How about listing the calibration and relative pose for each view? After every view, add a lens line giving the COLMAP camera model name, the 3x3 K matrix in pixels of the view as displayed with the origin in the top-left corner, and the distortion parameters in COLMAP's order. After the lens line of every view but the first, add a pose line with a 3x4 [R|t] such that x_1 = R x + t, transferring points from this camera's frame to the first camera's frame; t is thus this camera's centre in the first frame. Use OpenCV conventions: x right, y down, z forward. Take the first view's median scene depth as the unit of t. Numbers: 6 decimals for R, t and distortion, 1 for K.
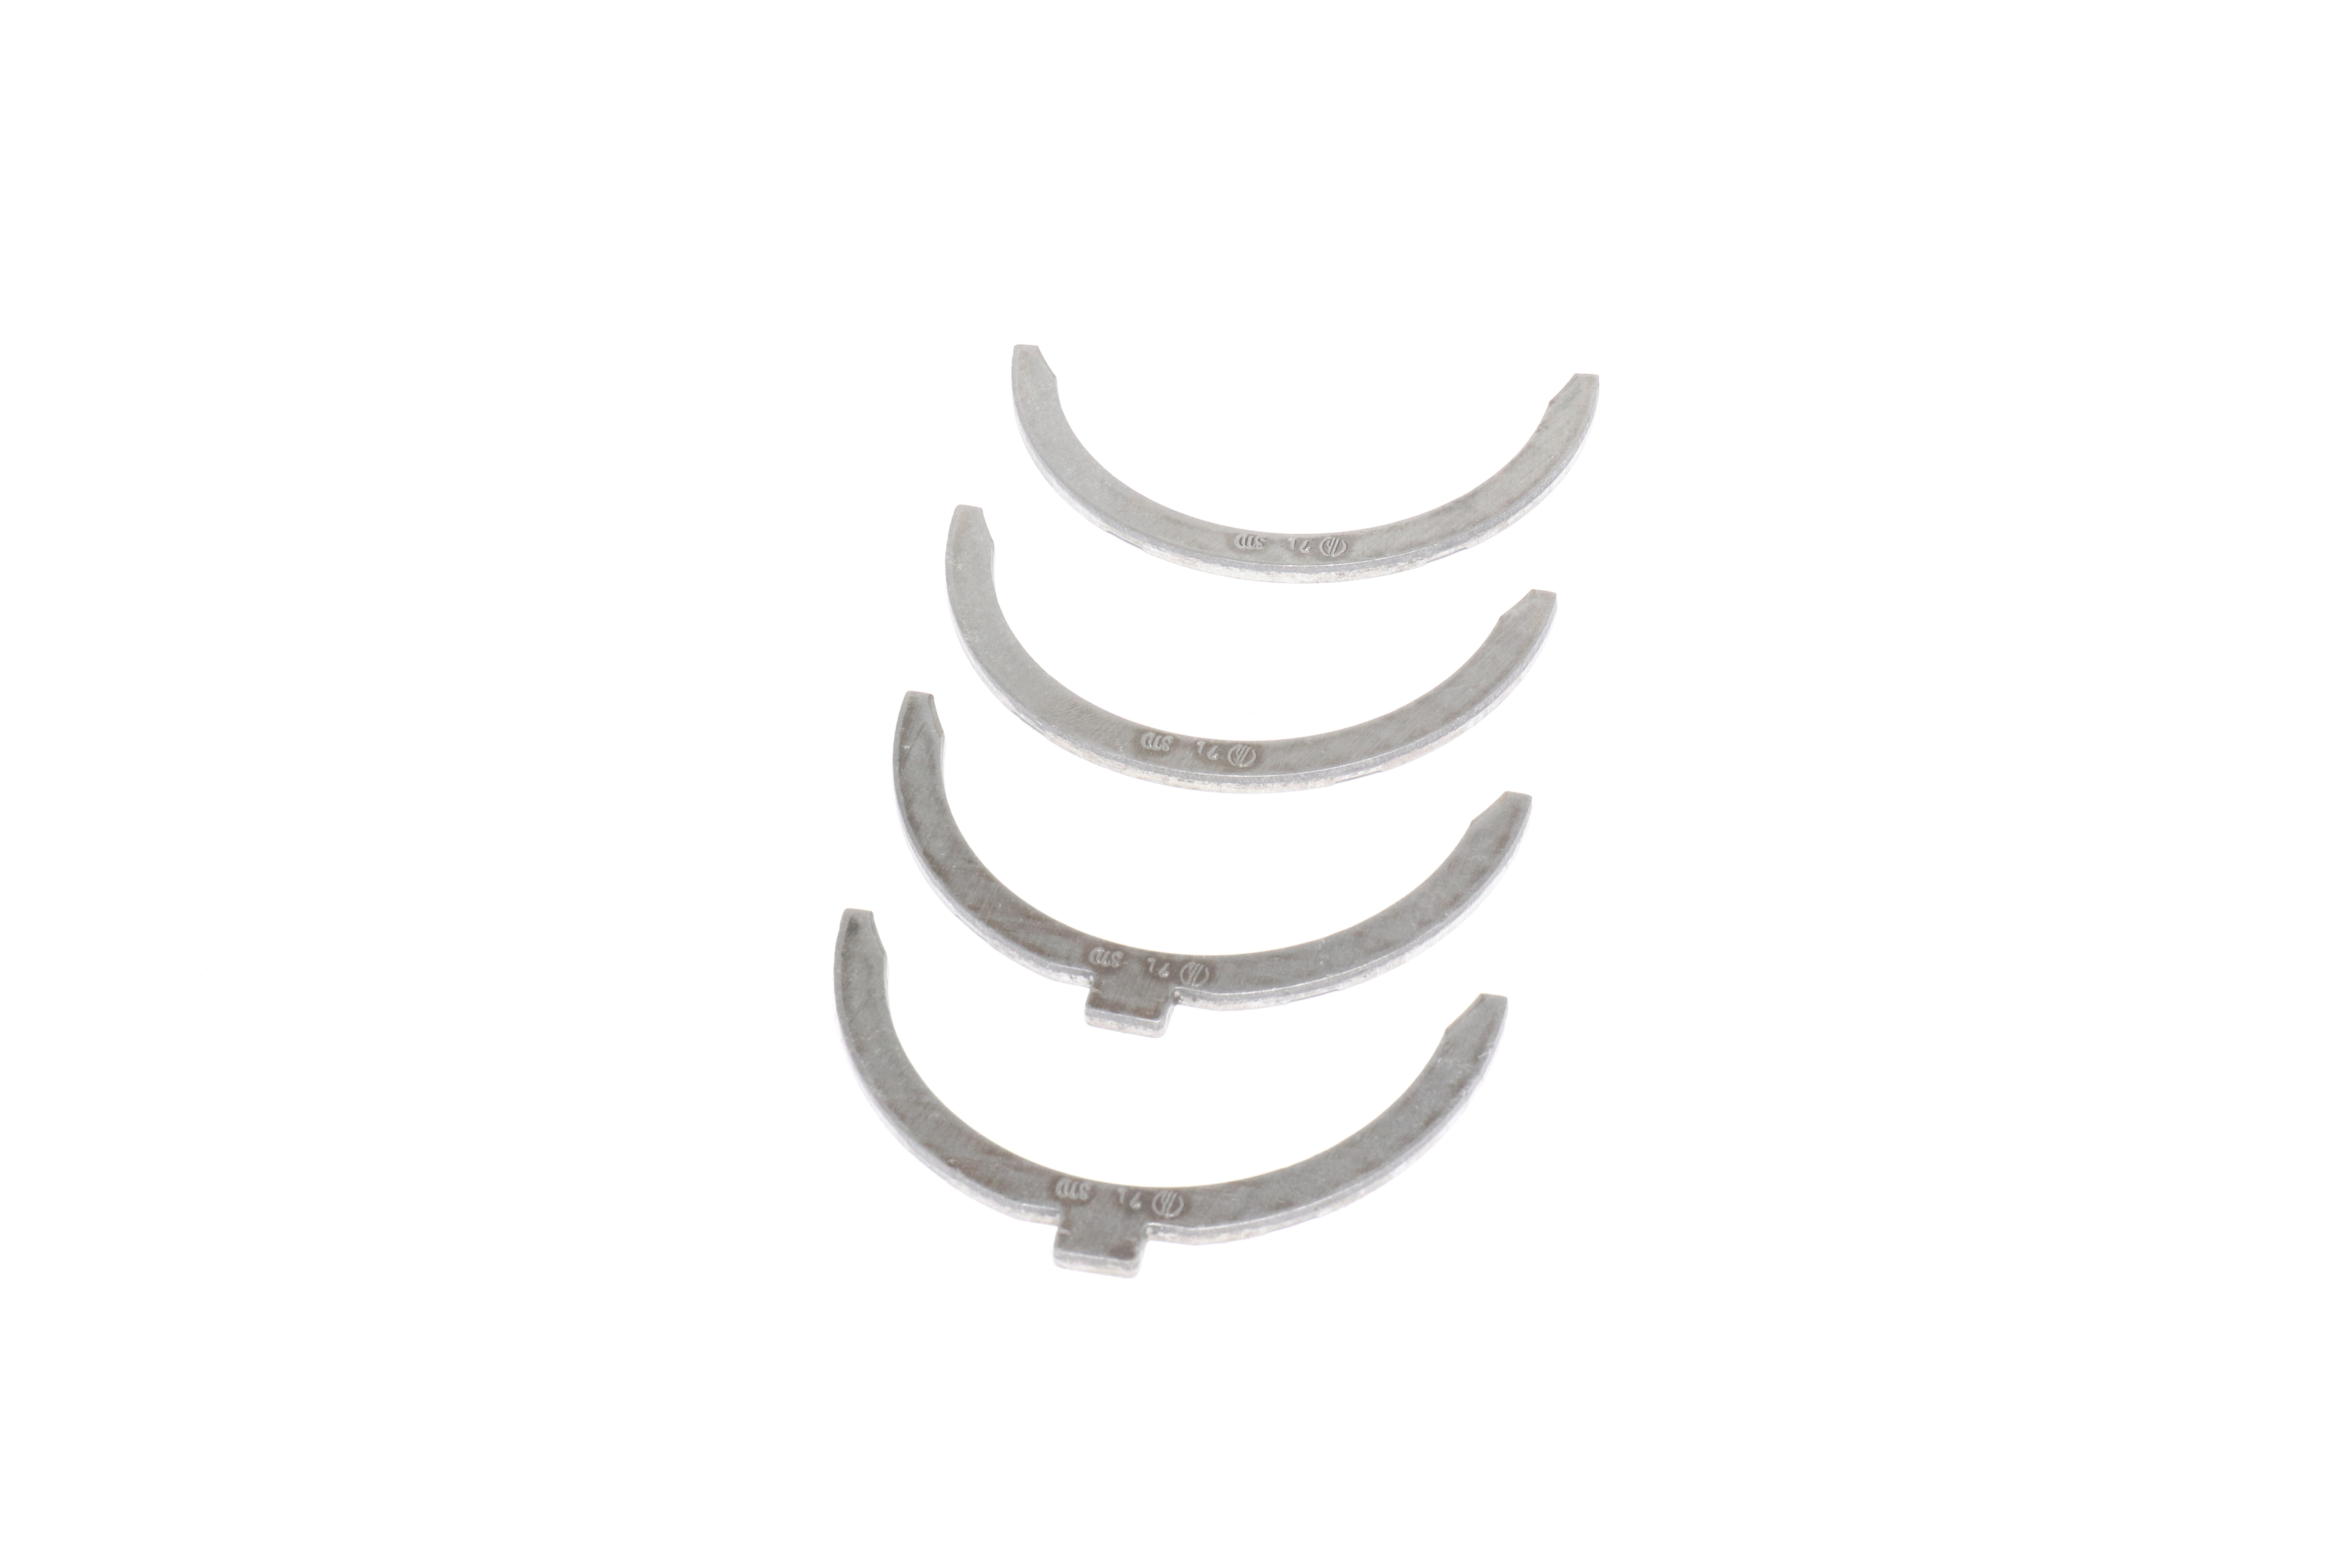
lens RADIAL K [[3729.7, 0, 1169.7], [0, 3729.7, 781.9], [0, 0, 1]] dist [-0.215193, 0.000000]
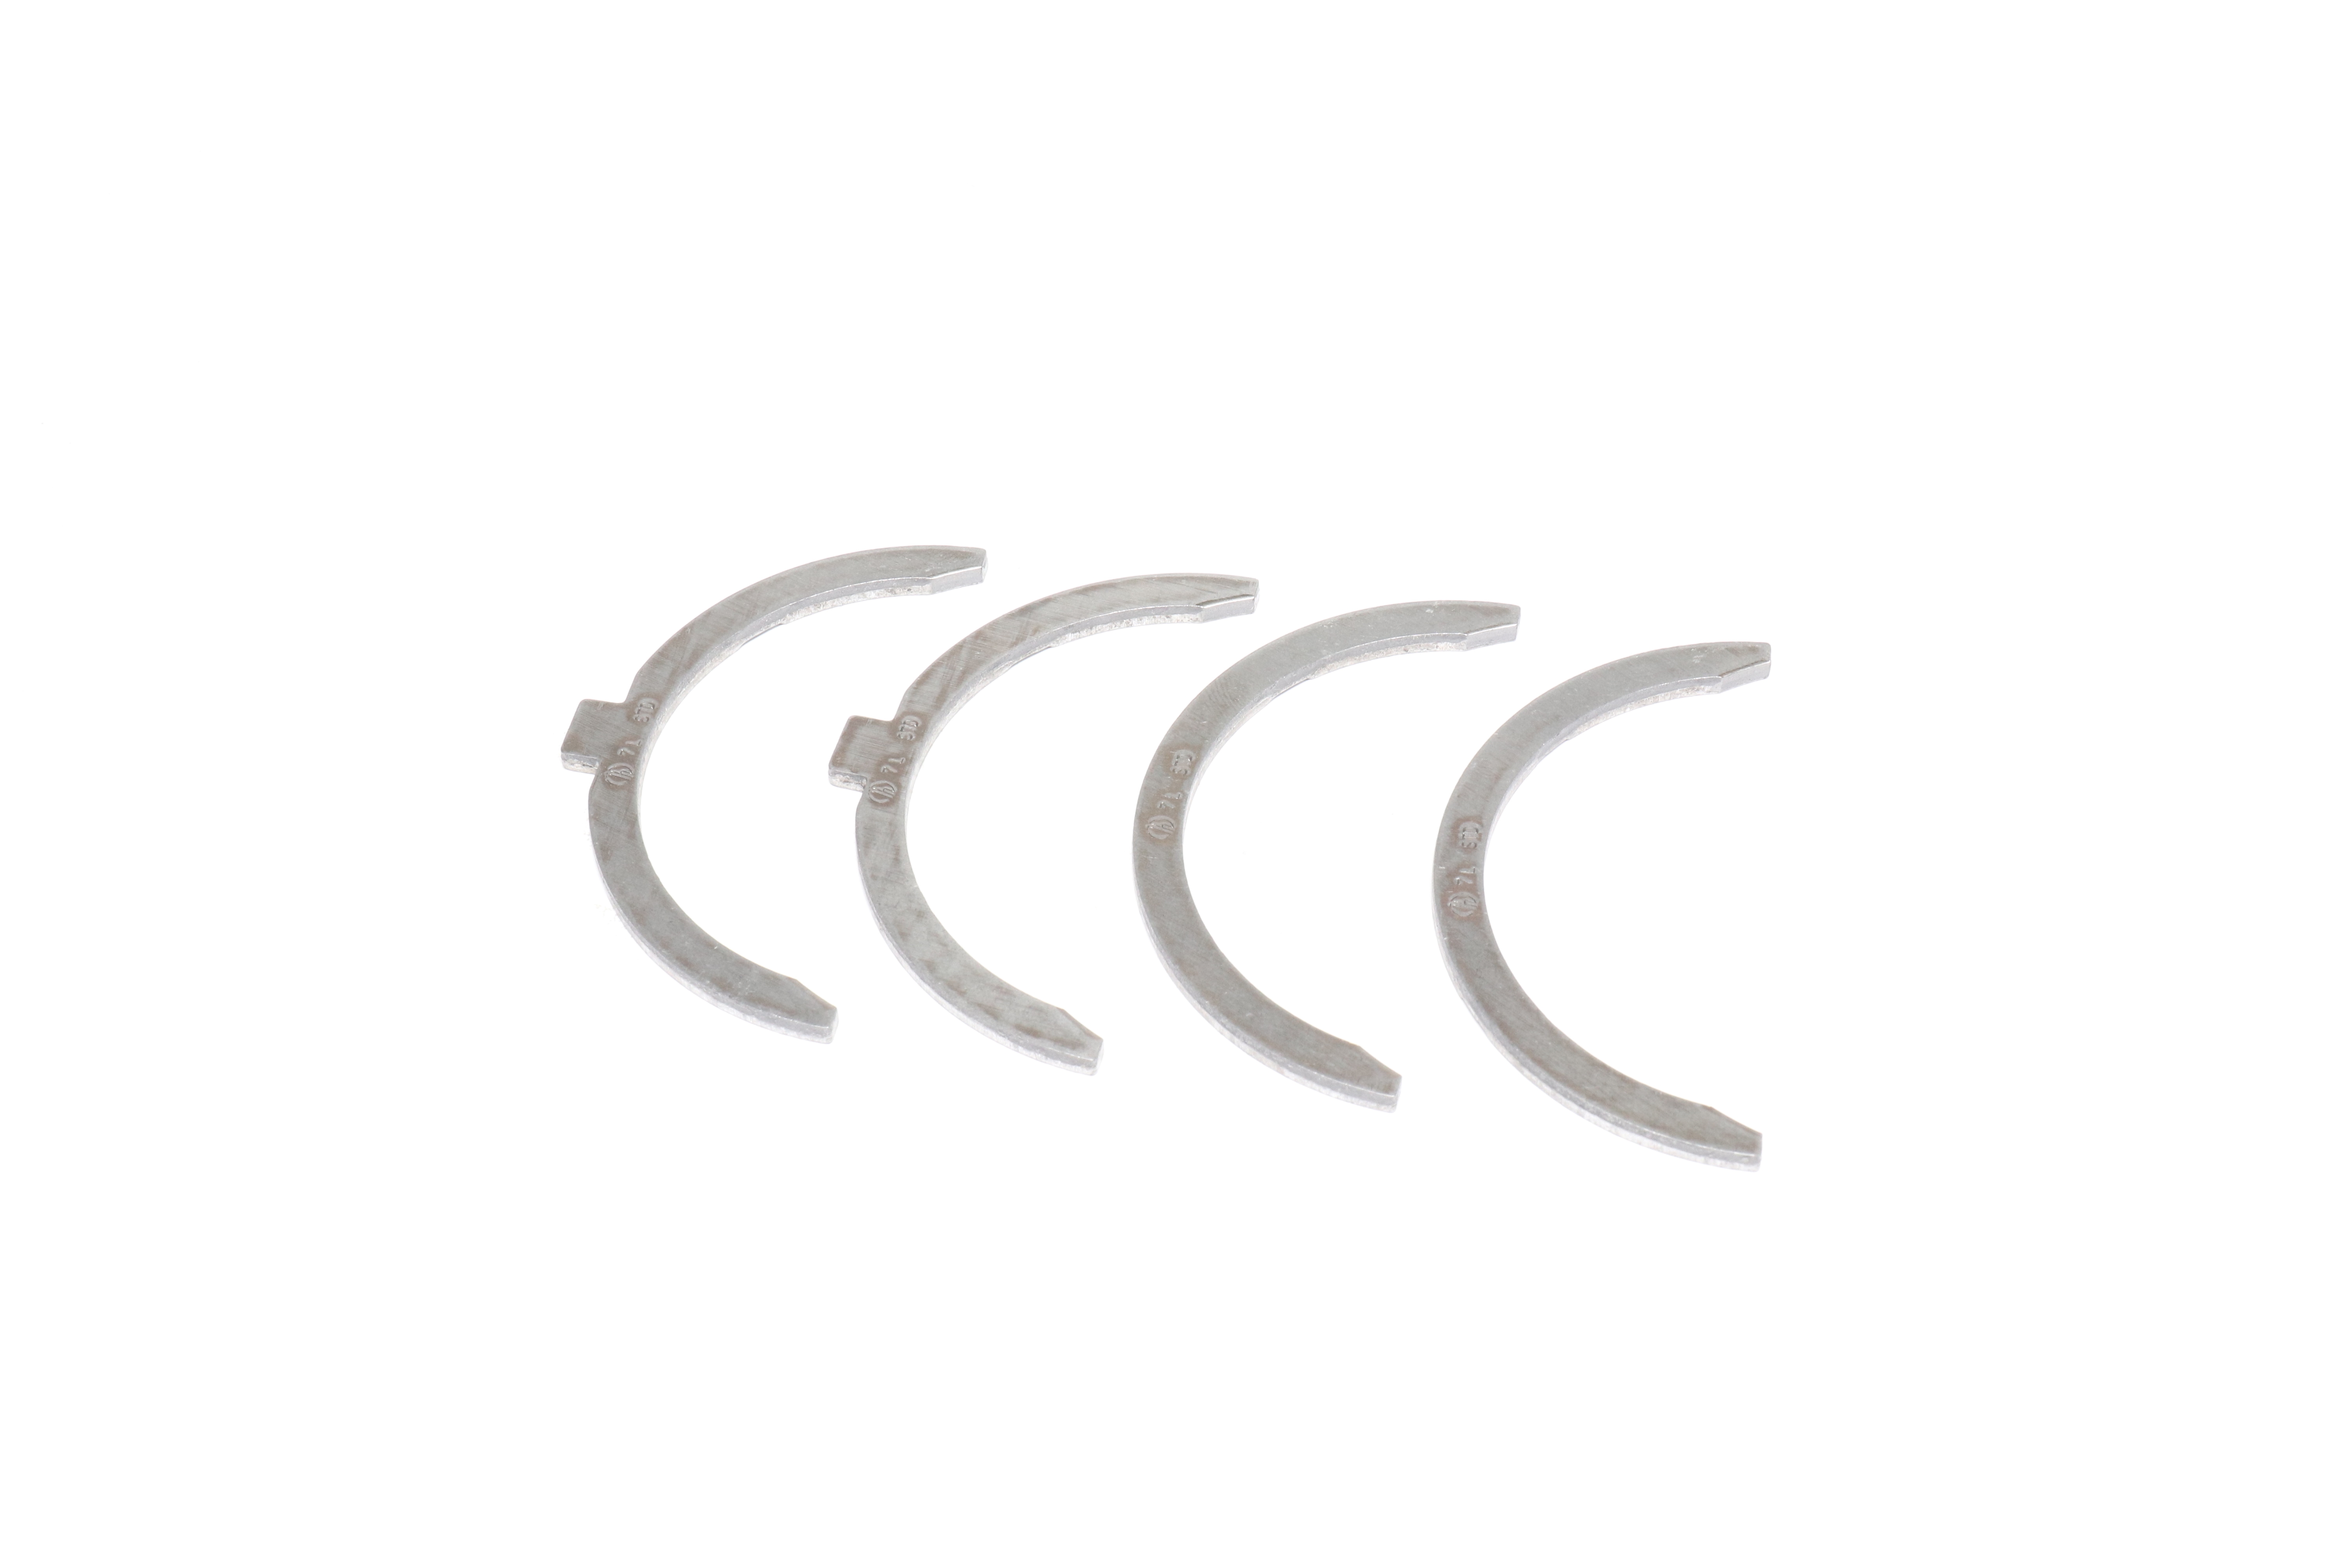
lens RADIAL K [[3729.7, 0, 1173.7], [0, 3729.7, 787.3], [0, 0, 1]] dist [-0.215193, 0.000000]
pose [[-0.001043, 0.772238, -0.635333, 0.660261], [-0.745962, 0.422523, 0.514795, -0.539896], [0.665987, 0.474471, 0.575620, 0.450273]]
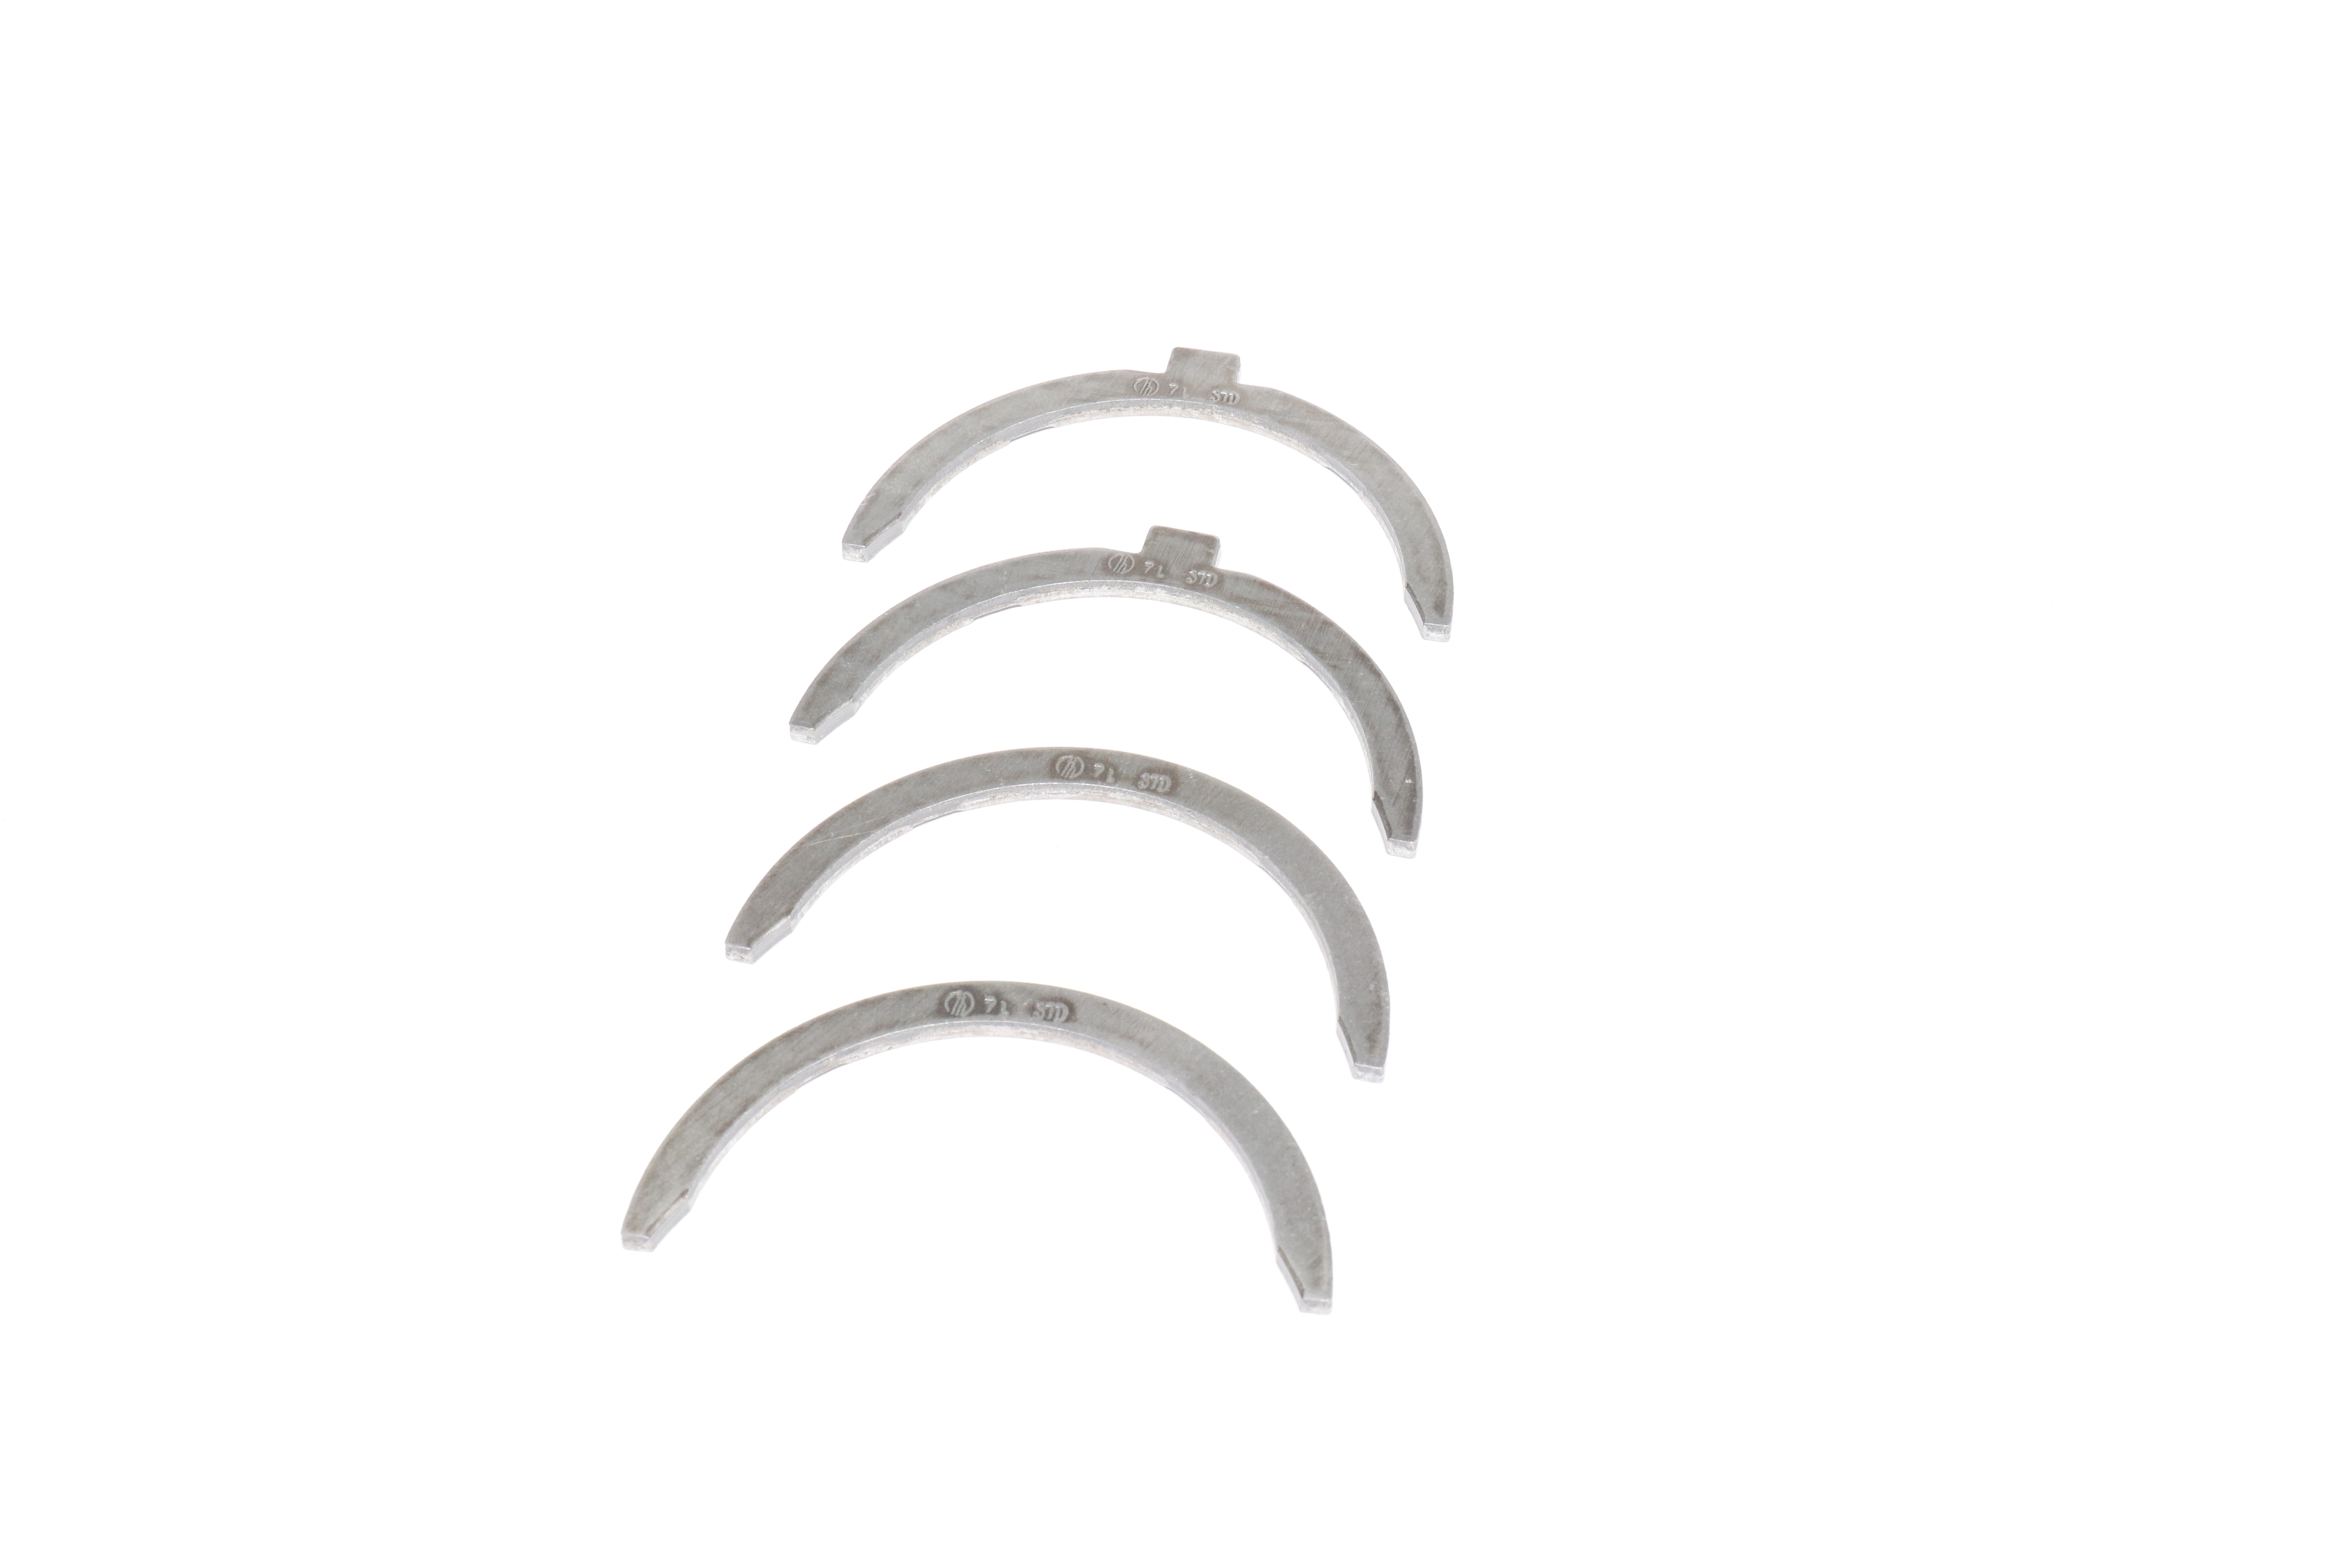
lens RADIAL K [[3729.7, 0, 1173.4], [0, 3729.7, 786.6], [0, 0, 1]] dist [-0.215193, 0.000000]
pose [[-0.998753, 0.031572, 0.038676, -0.048672], [0.033198, -0.158612, 0.986783, -1.033577], [0.037289, 0.986836, 0.157366, 0.883586]]
